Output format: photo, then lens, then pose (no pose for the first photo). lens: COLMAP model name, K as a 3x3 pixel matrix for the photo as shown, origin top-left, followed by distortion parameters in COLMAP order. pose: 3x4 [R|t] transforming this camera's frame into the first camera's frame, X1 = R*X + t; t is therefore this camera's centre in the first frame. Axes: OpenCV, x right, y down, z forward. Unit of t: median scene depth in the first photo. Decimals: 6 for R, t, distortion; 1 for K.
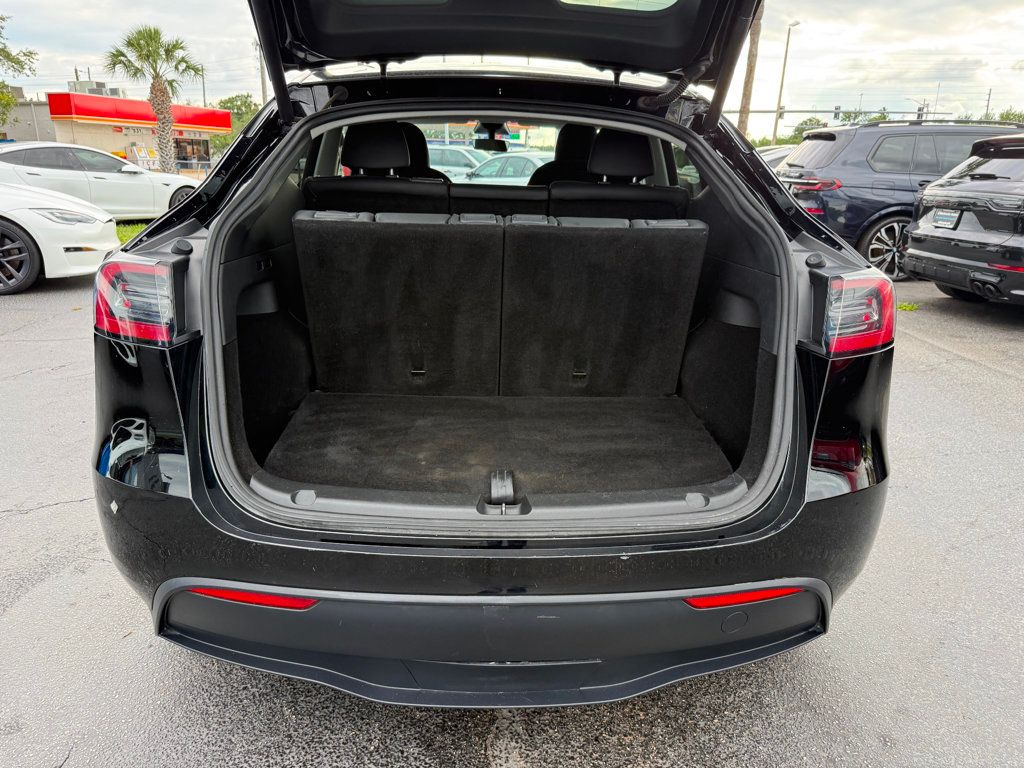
lens RADIAL K [[741.9, 0, 515.7], [0, 741.9, 408.8], [0, 0, 1]] dist [0.006194, -0.010827]
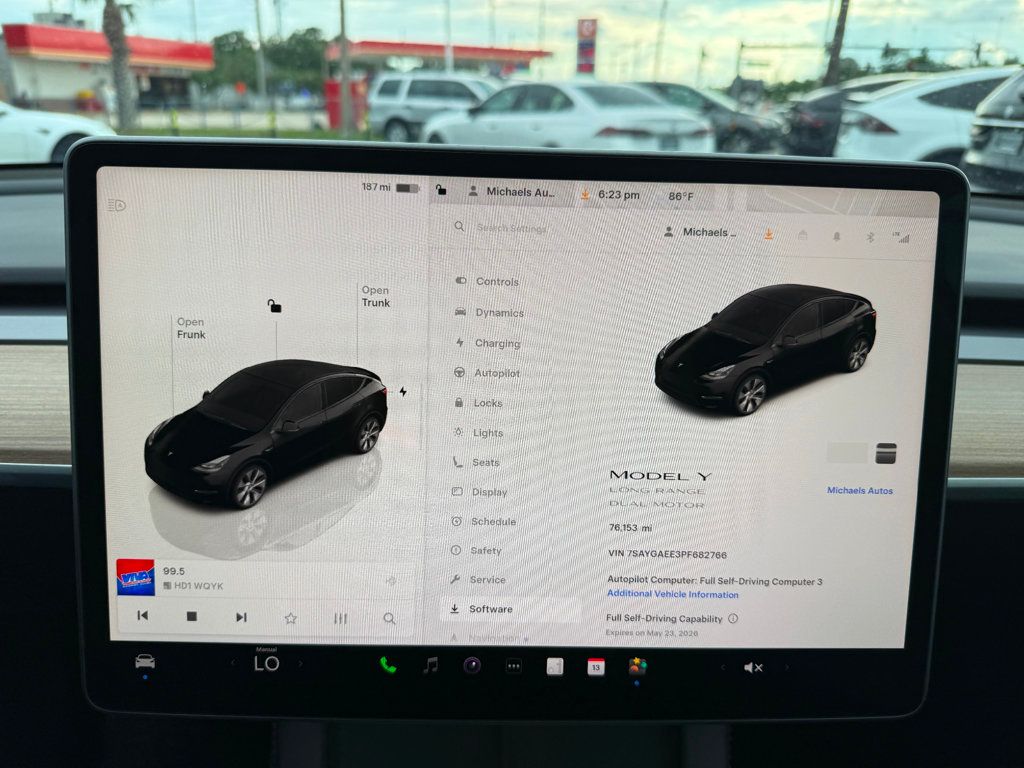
lens RADIAL K [[741.9, 0, 509.3], [0, 741.9, 380.6], [0, 0, 1]] dist [0.006194, -0.010827]
pose [[0.999715, 0.007351, -0.022733, -0.016017], [-0.006543, 0.999352, 0.035404, -0.171529], [0.022978, -0.035245, 0.999115, 0.565734]]
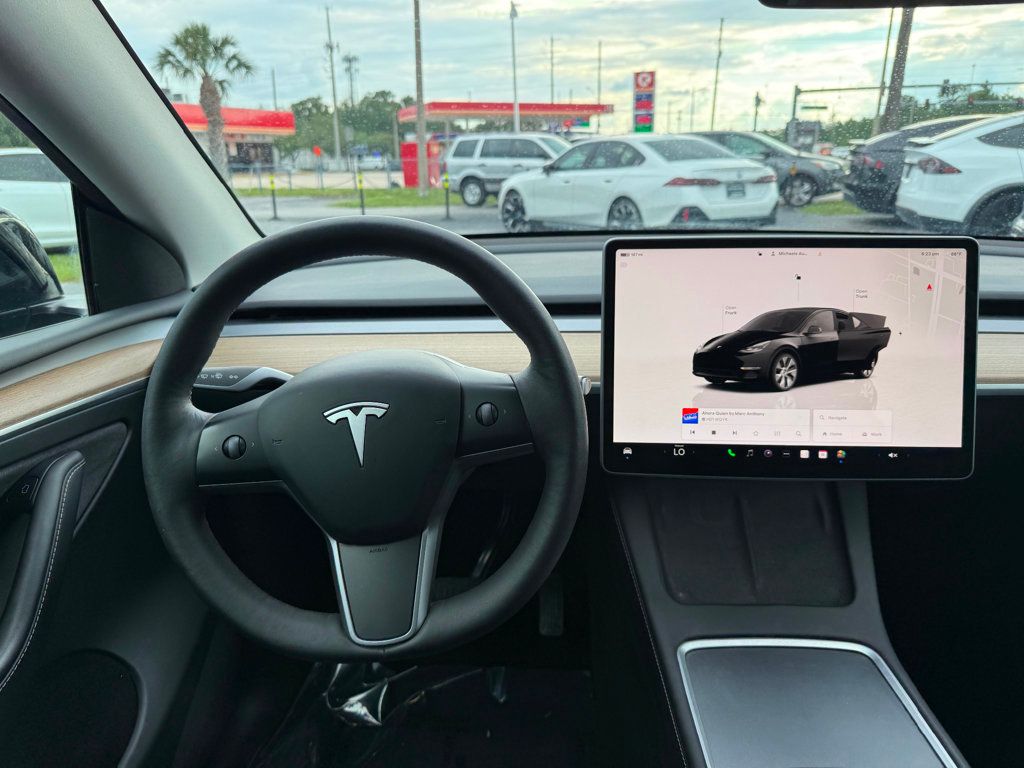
lens RADIAL K [[741.9, 0, 517.0], [0, 741.9, 363.1], [0, 0, 1]] dist [0.006194, -0.010827]
pose [[0.995521, -0.011469, -0.093847, -0.051403], [0.006997, 0.998830, -0.047850, -0.158159], [0.094286, 0.046979, 0.994436, 0.486226]]
